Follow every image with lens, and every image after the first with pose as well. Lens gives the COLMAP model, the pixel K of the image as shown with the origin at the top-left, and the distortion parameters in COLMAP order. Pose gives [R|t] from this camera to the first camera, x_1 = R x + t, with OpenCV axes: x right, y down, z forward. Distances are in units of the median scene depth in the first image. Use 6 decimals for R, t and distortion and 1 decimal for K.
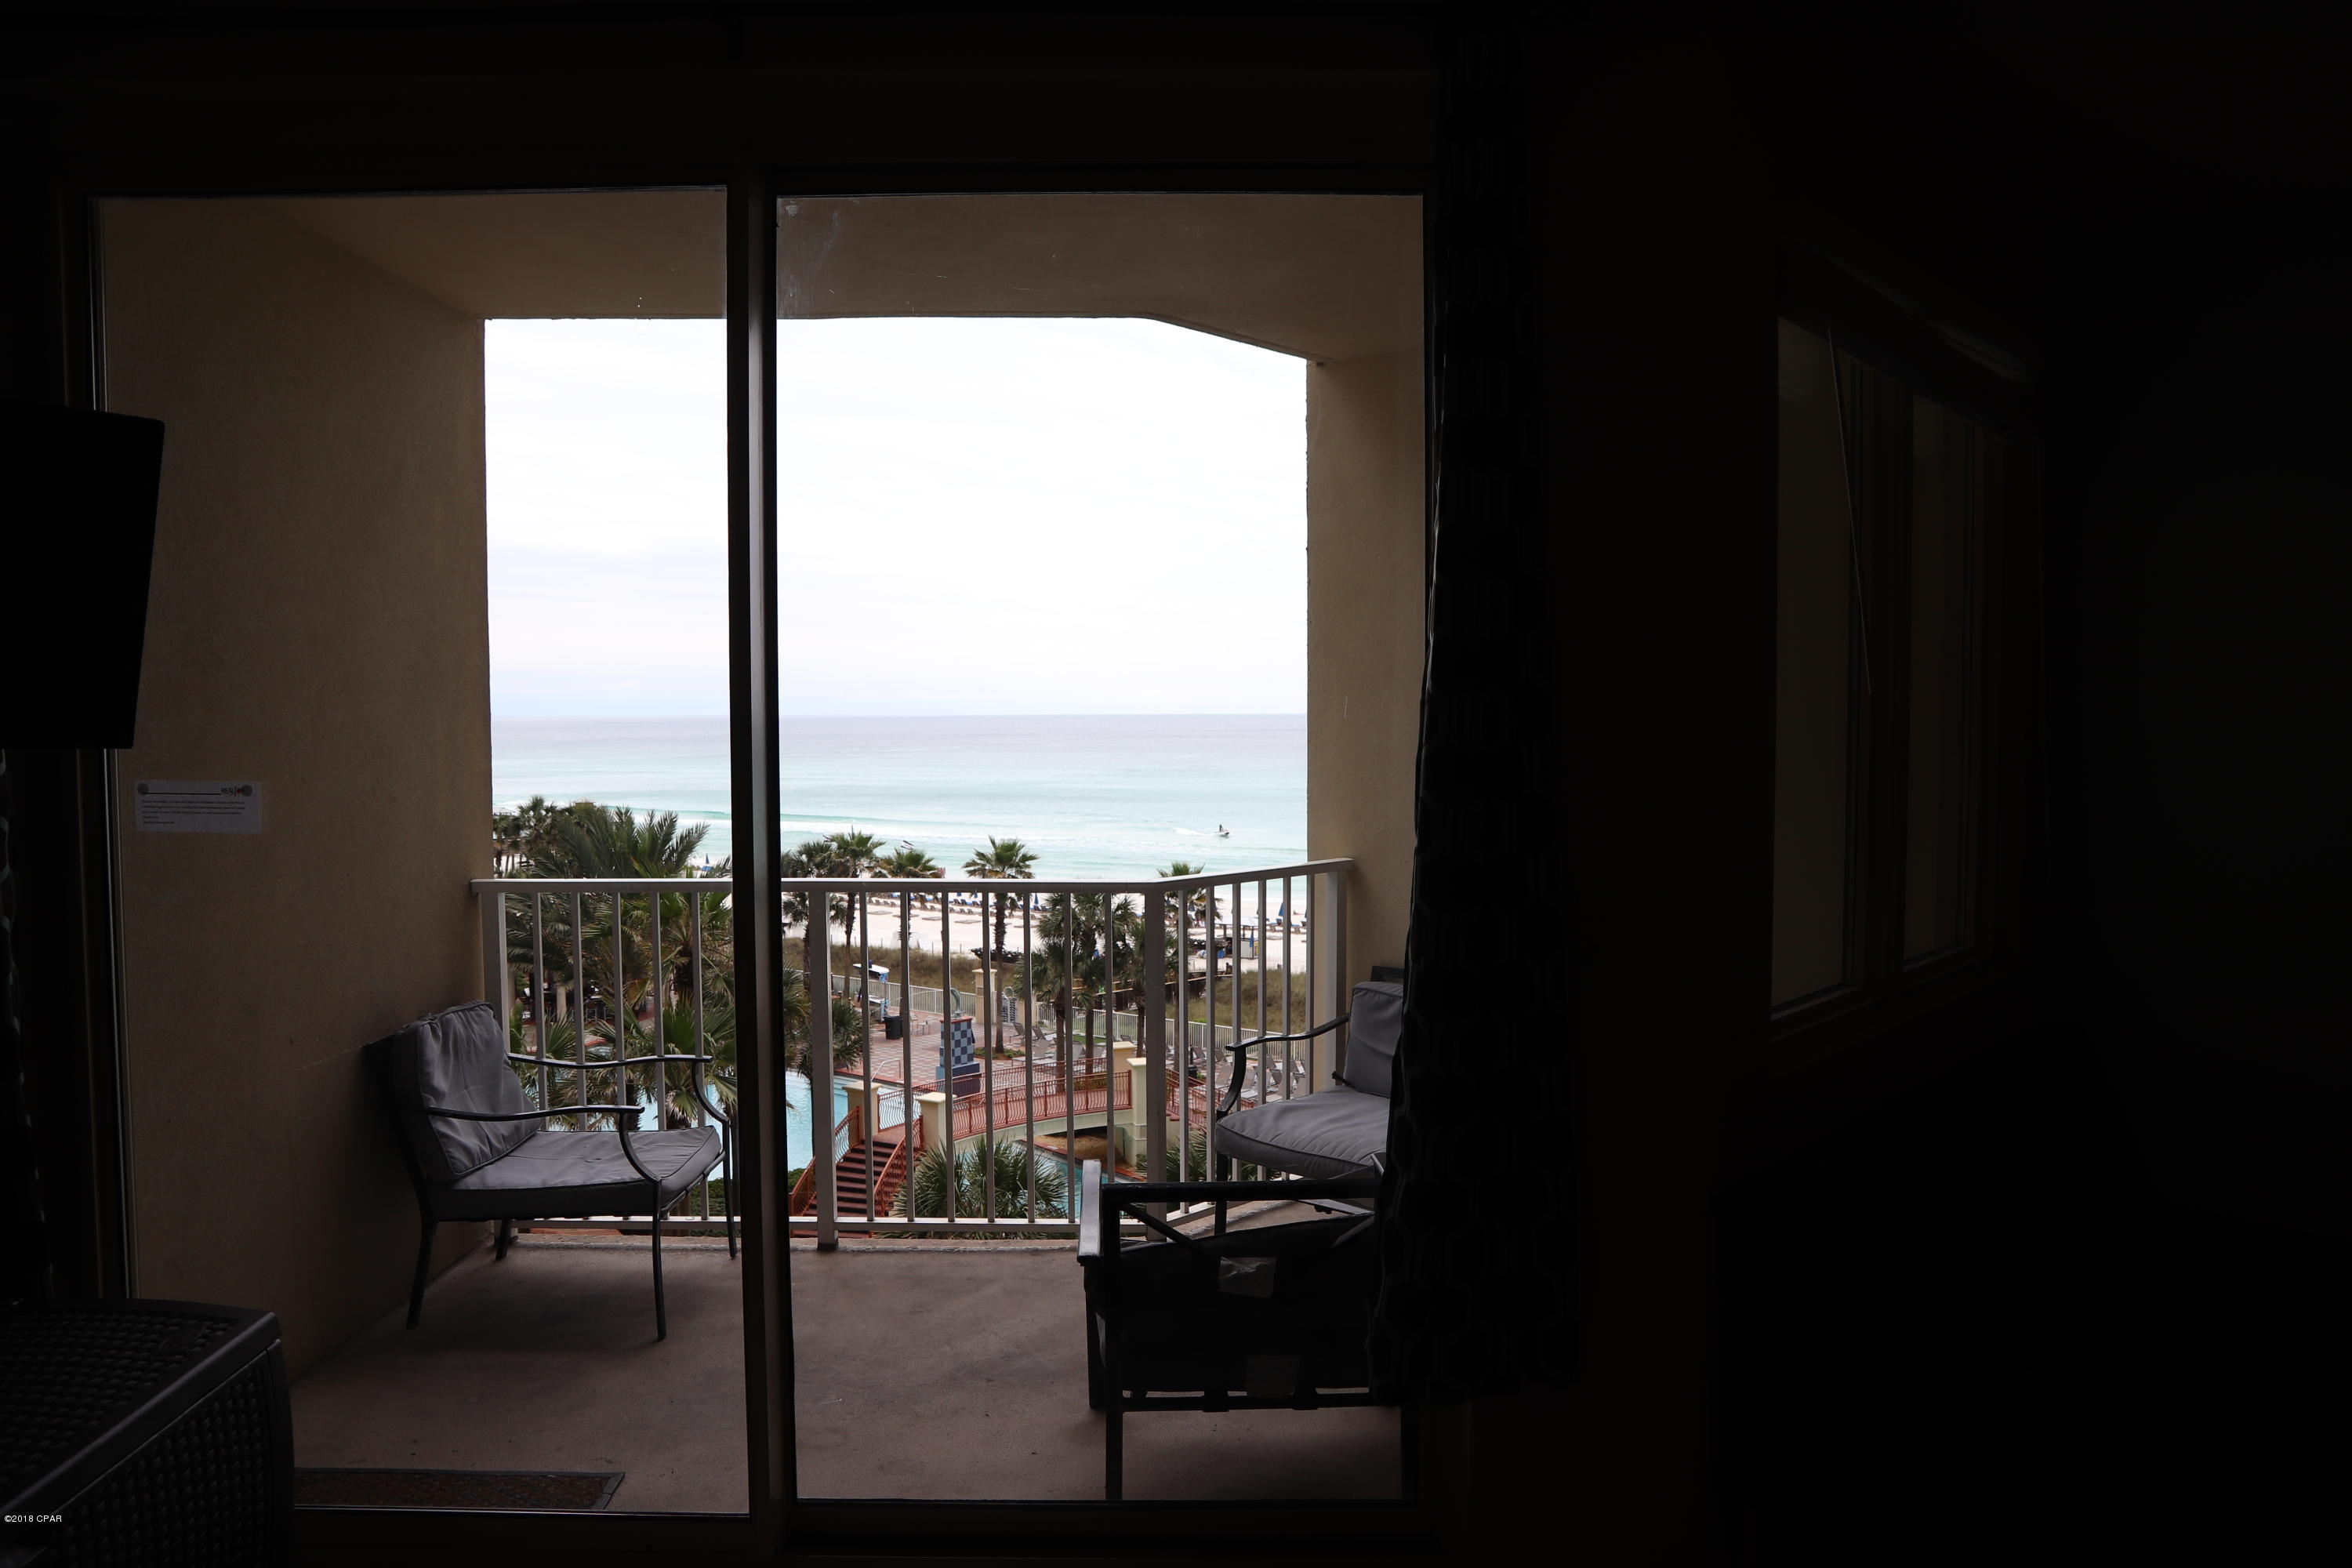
lens RADIAL K [[1618.1, 0, 1184.0], [0, 1618.1, 789.1], [0, 0, 1]] dist [-0.115480, 0.082652]
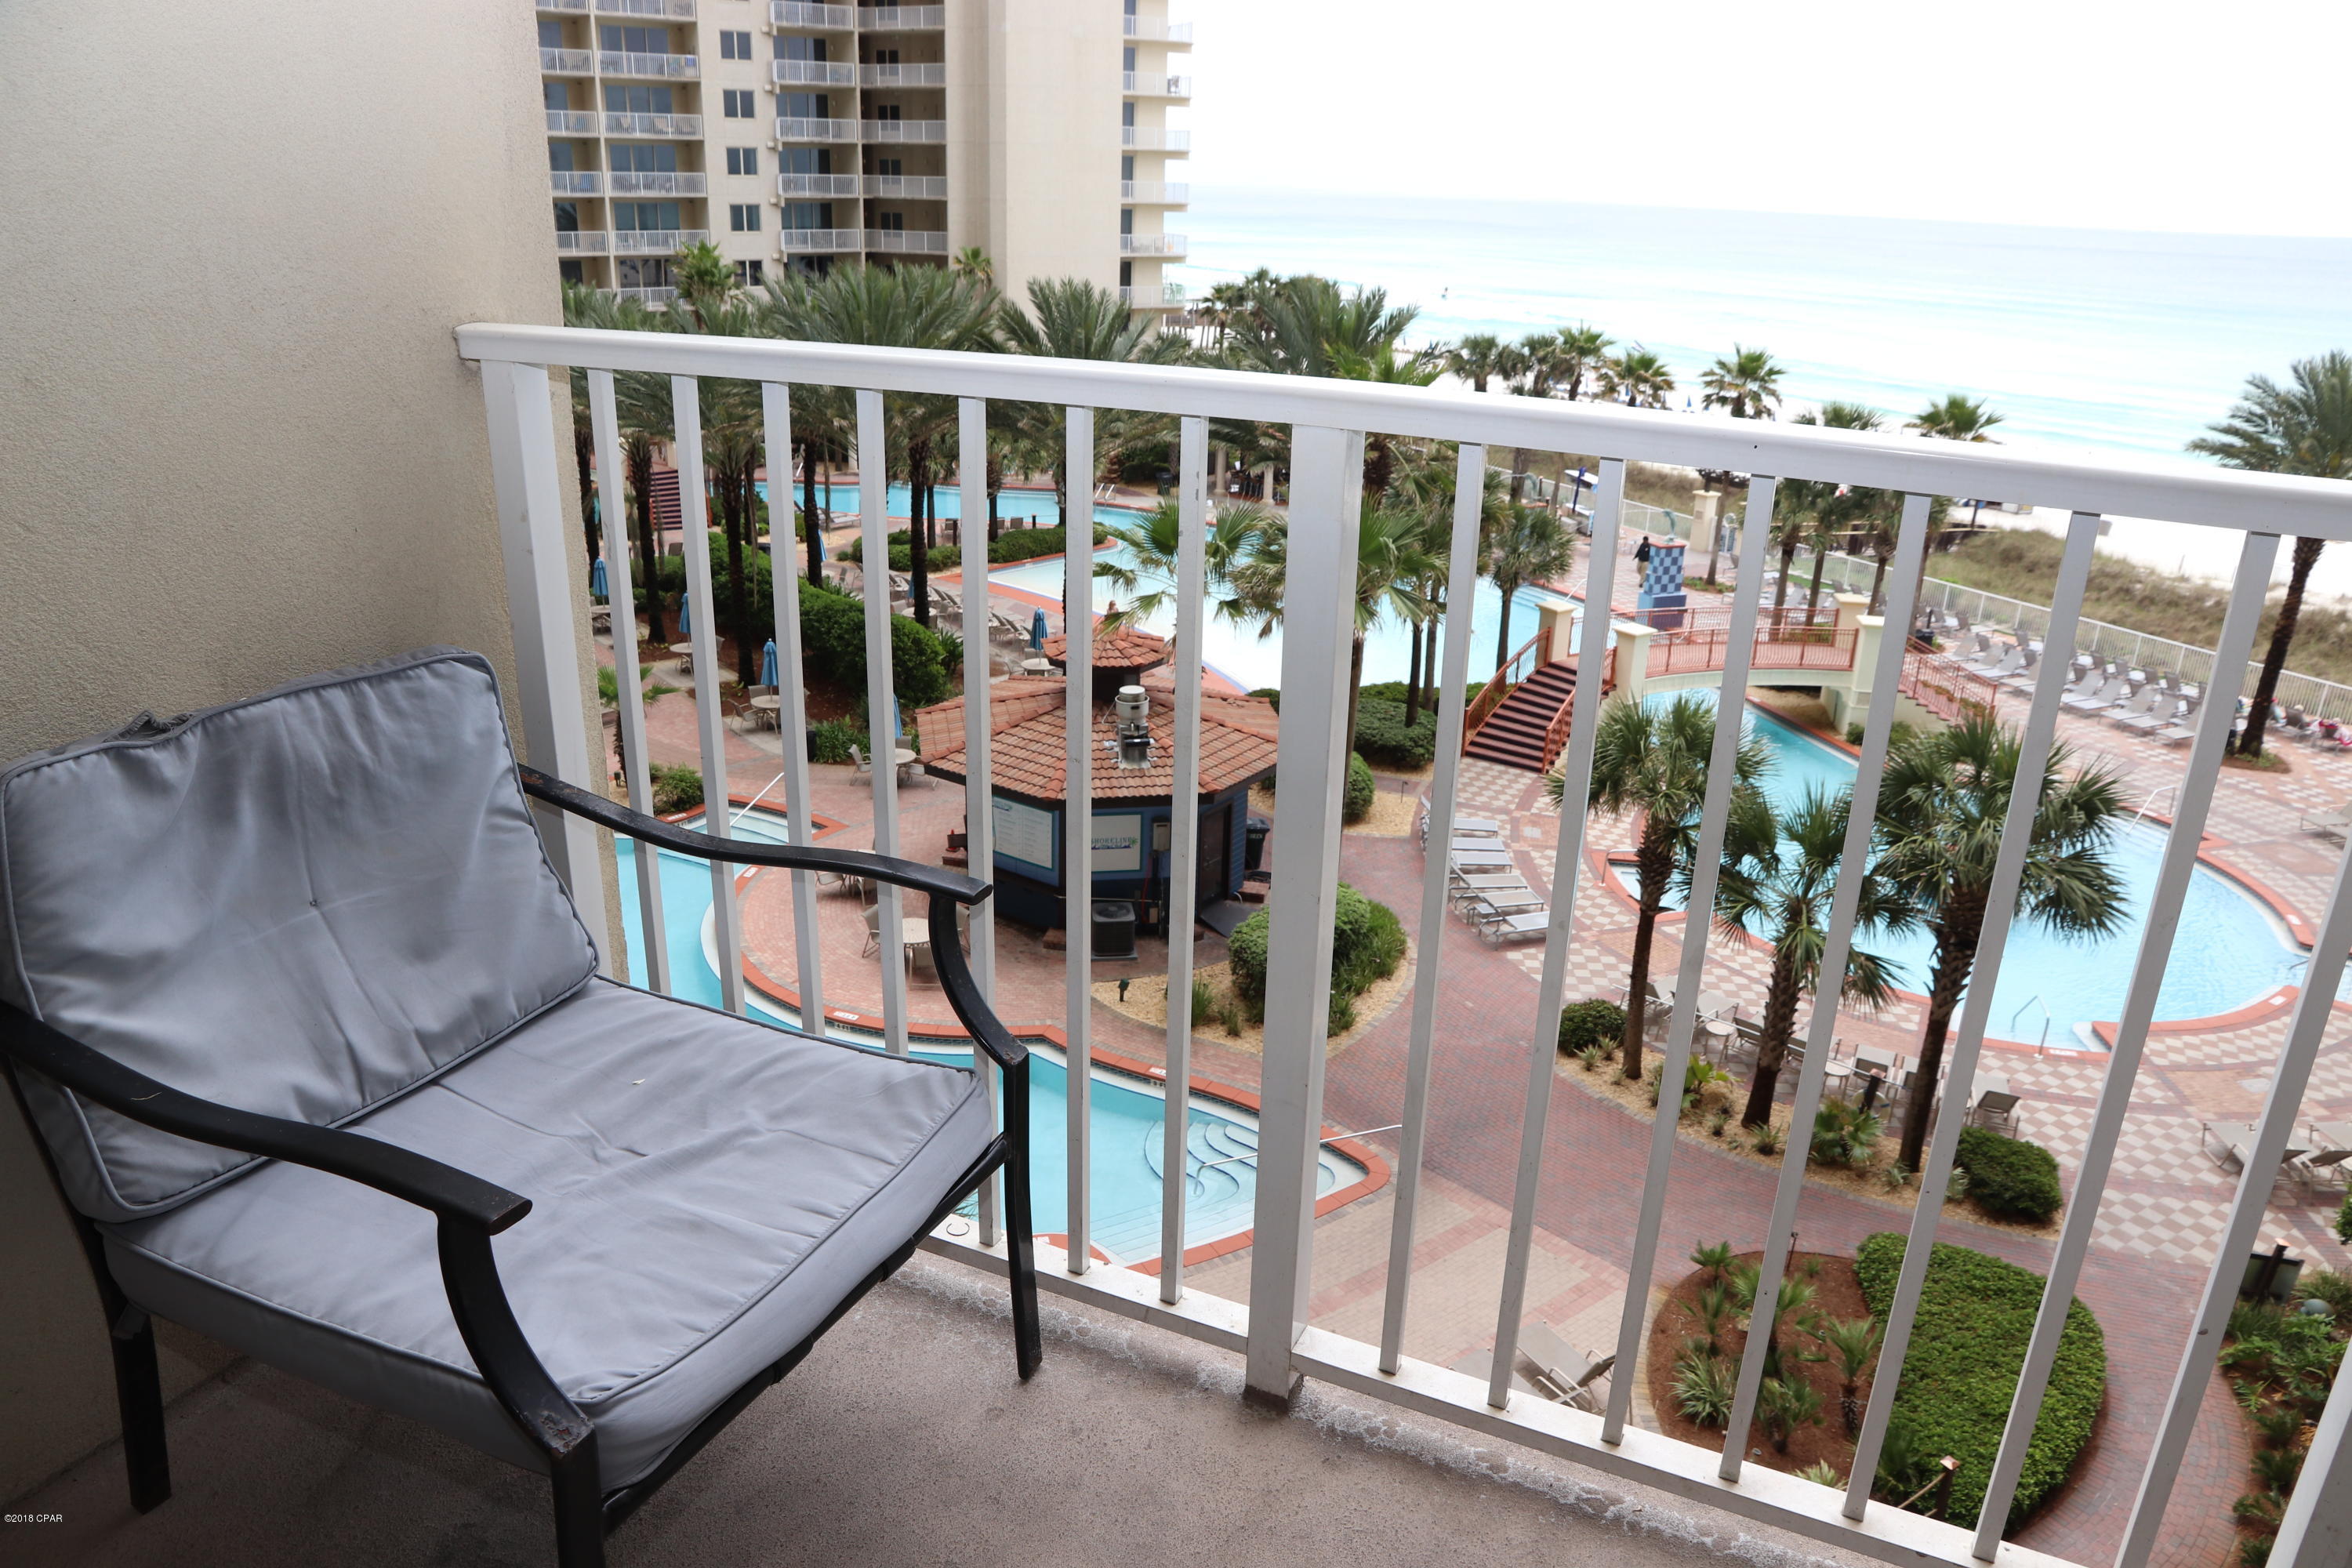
lens RADIAL K [[1618.1, 0, 1184.0], [0, 1618.1, 789.1], [0, 0, 1]] dist [-0.115480, 0.082652]
pose [[0.902976, 0.178756, -0.390743, -0.025856], [-0.051477, 0.947813, 0.314642, 0.007557], [0.426596, -0.264000, 0.865055, 0.151335]]
